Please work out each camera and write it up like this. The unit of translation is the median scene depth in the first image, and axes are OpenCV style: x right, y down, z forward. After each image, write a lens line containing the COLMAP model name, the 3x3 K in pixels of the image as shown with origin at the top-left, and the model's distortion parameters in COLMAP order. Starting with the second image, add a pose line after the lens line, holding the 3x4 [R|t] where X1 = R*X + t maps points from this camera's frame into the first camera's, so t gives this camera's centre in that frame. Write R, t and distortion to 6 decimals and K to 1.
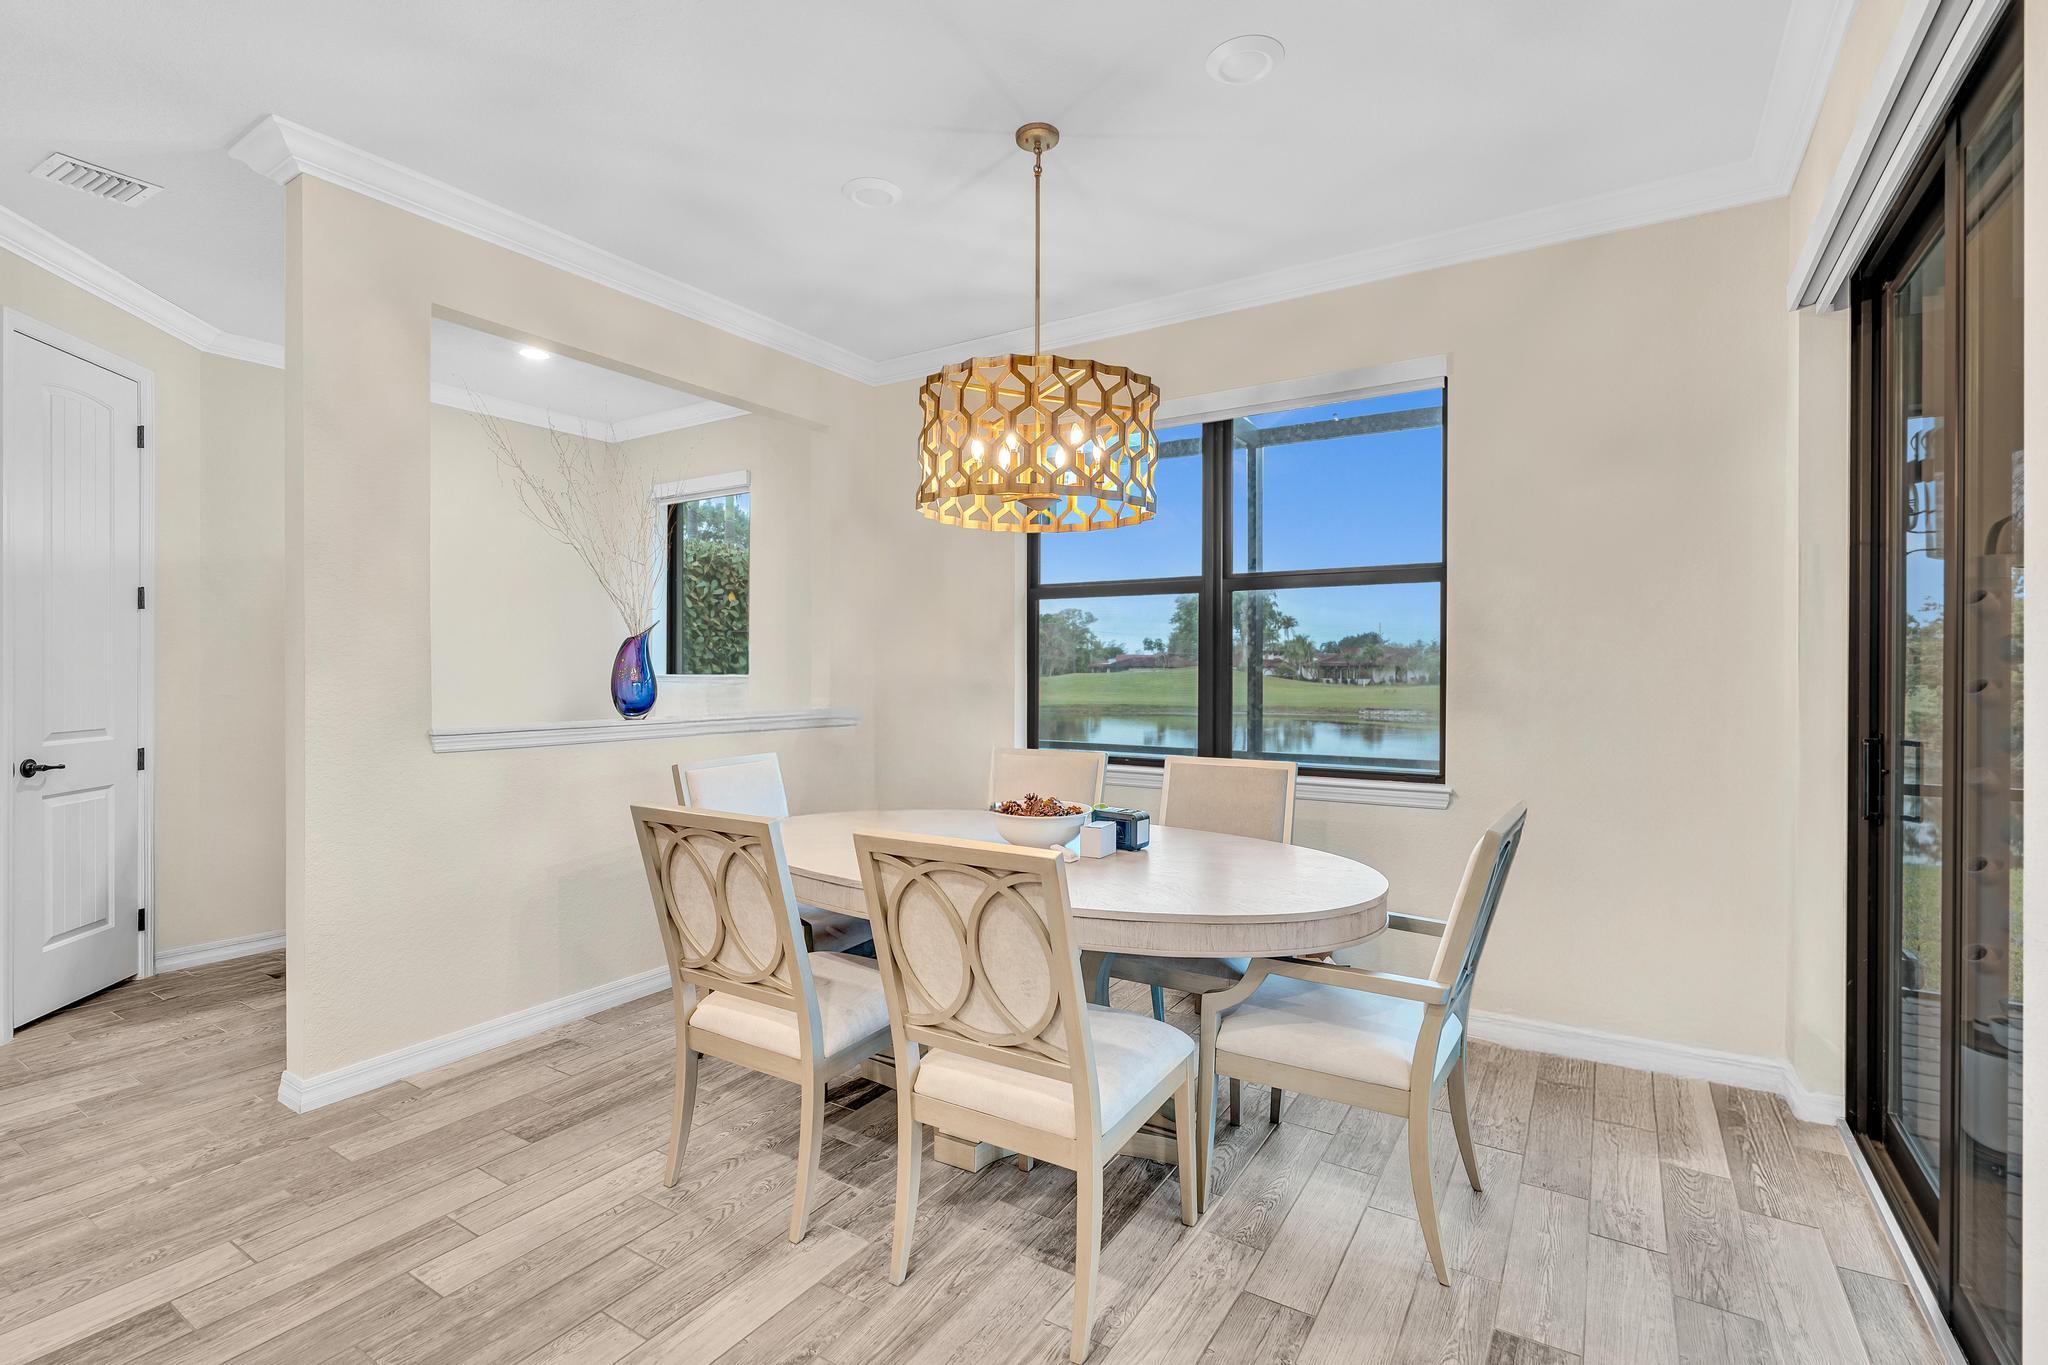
lens RADIAL K [[951.2, 0, 1024.0], [0, 951.2, 682.5], [0, 0, 1]] dist [-0.000237, 0.000812]
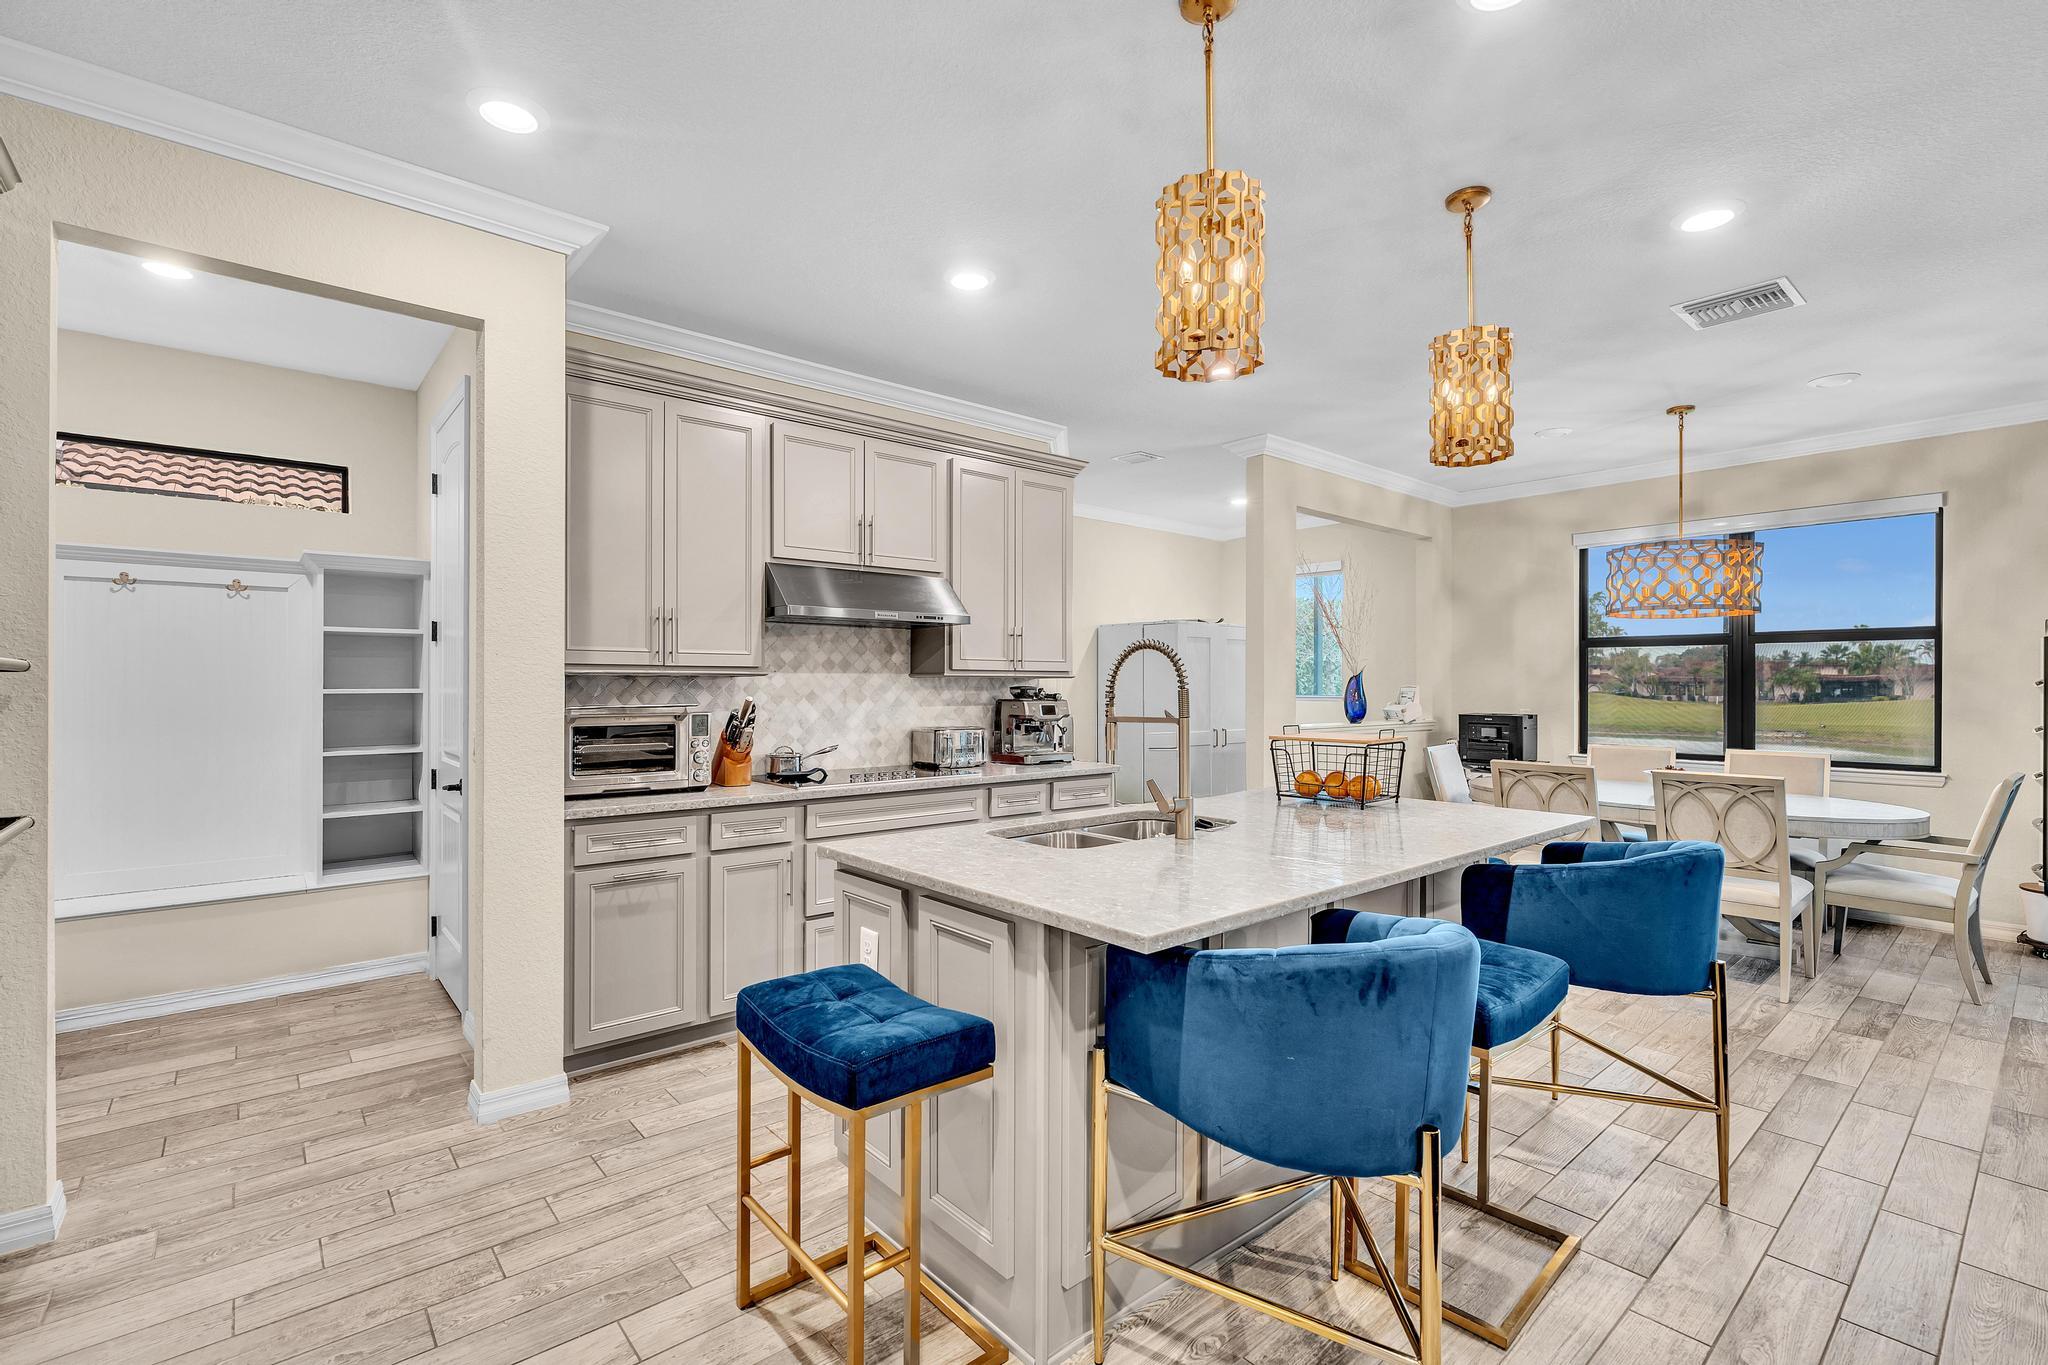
lens RADIAL K [[909.1, 0, 1057.5], [0, 909.1, 690.3], [0, 0, 1]] dist [0.001880, 0.000295]
pose [[0.958889, 0.001647, -0.283776, -0.496263], [-0.004560, 0.999943, -0.009605, -0.004477], [0.283744, 0.010504, 0.958842, -0.795750]]
